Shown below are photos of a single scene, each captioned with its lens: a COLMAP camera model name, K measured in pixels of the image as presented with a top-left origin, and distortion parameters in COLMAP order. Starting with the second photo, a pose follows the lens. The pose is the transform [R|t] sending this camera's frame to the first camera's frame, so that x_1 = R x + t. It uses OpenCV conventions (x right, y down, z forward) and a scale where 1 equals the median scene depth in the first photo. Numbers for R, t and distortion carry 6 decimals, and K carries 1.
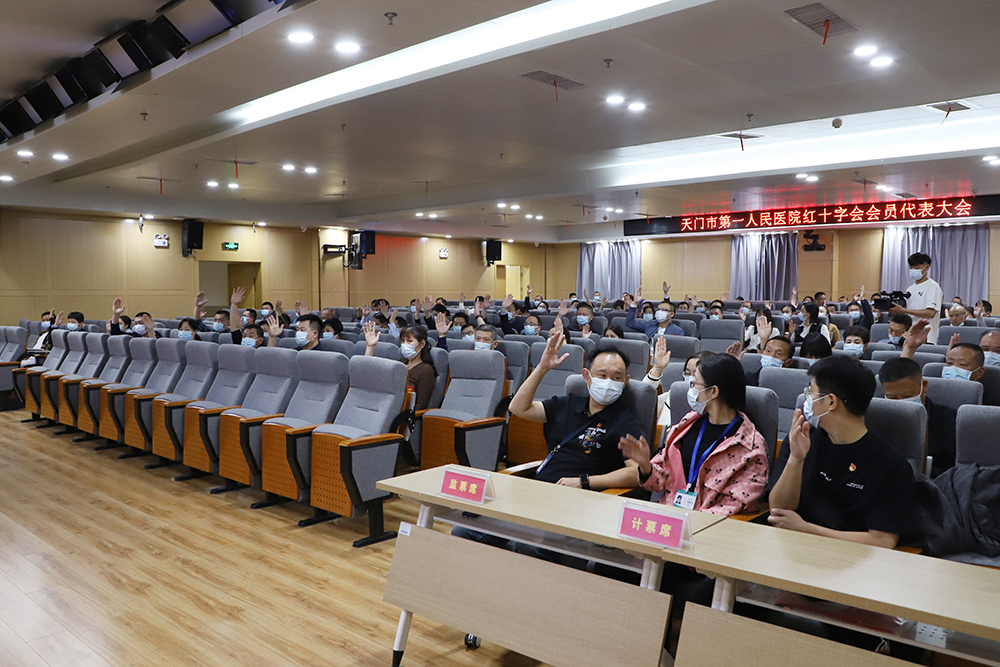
lens RADIAL K [[742.8, 0, 498.0], [0, 742.8, 343.1], [0, 0, 1]] dist [-0.084864, 0.054739]
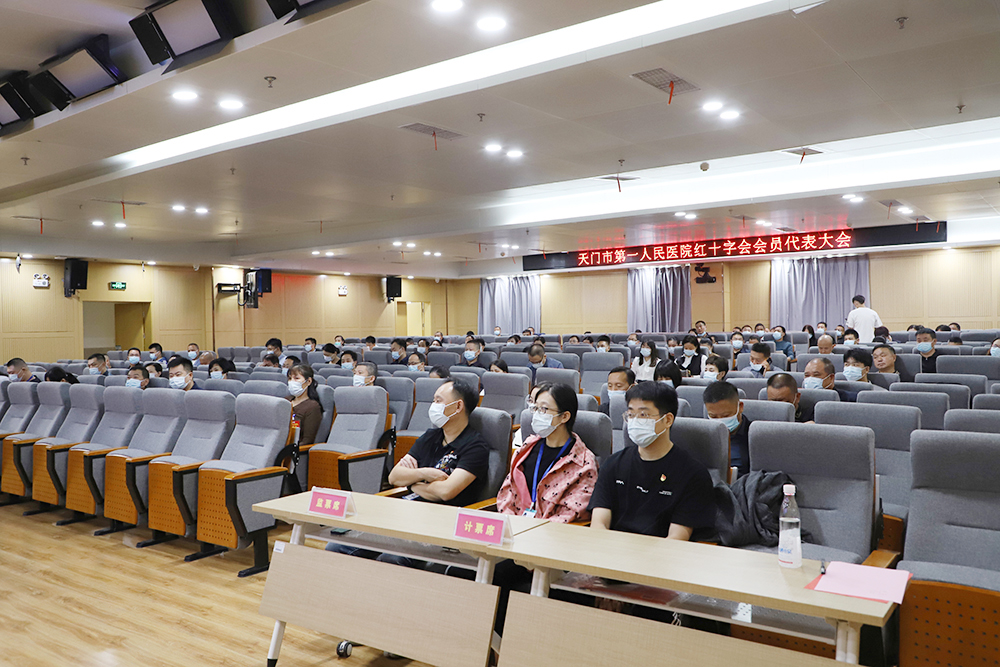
lens RADIAL K [[797.3, 0, 500.0], [0, 797.3, 333.5], [0, 0, 1]] dist [-0.034238, 0.046276]
pose [[0.994863, -0.017392, 0.099729, 0.057122], [0.023152, 0.998111, -0.056899, 0.003445], [-0.098551, 0.058916, 0.993386, -0.151308]]
